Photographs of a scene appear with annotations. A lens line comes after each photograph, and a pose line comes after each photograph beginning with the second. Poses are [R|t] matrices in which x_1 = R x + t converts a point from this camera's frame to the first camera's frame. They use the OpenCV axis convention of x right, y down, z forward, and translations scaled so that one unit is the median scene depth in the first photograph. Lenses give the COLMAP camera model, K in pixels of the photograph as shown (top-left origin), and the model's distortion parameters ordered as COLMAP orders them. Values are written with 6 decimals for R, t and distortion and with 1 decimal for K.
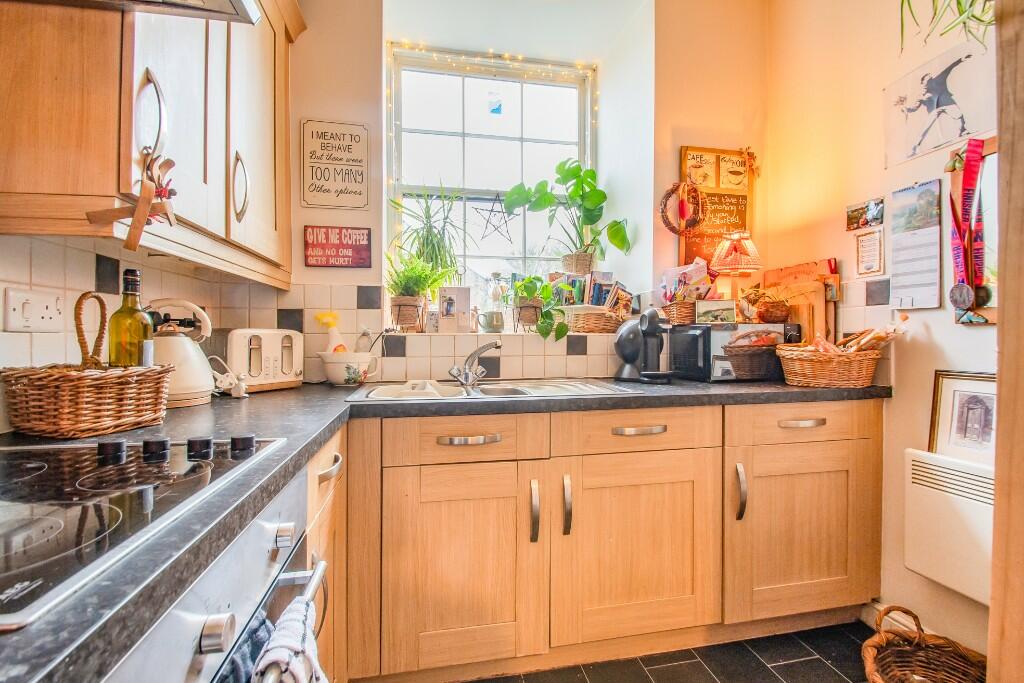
lens RADIAL K [[458.7, 0, 513.9], [0, 458.7, 338.9], [0, 0, 1]] dist [0.008841, -0.013187]
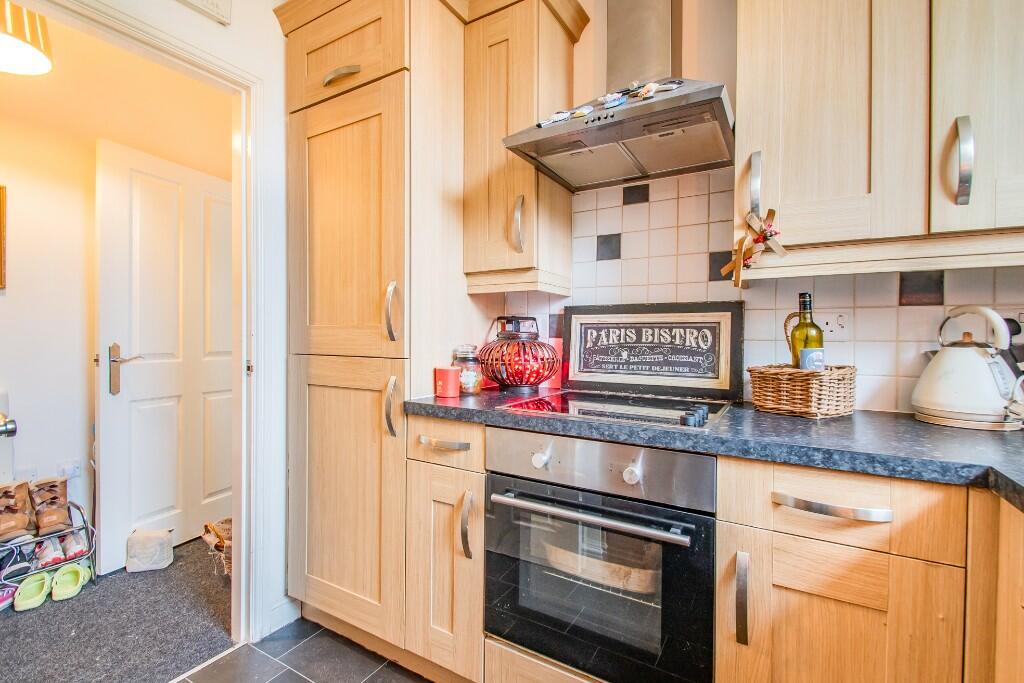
lens RADIAL K [[458.7, 0, 512.2], [0, 458.7, 341.0], [0, 0, 1]] dist [0.008841, -0.013187]
pose [[-0.665966, -0.000561, -0.745982, 0.680318], [-0.007458, 0.999955, 0.005907, -0.019021], [0.745945, 0.009498, -0.665940, 1.274039]]
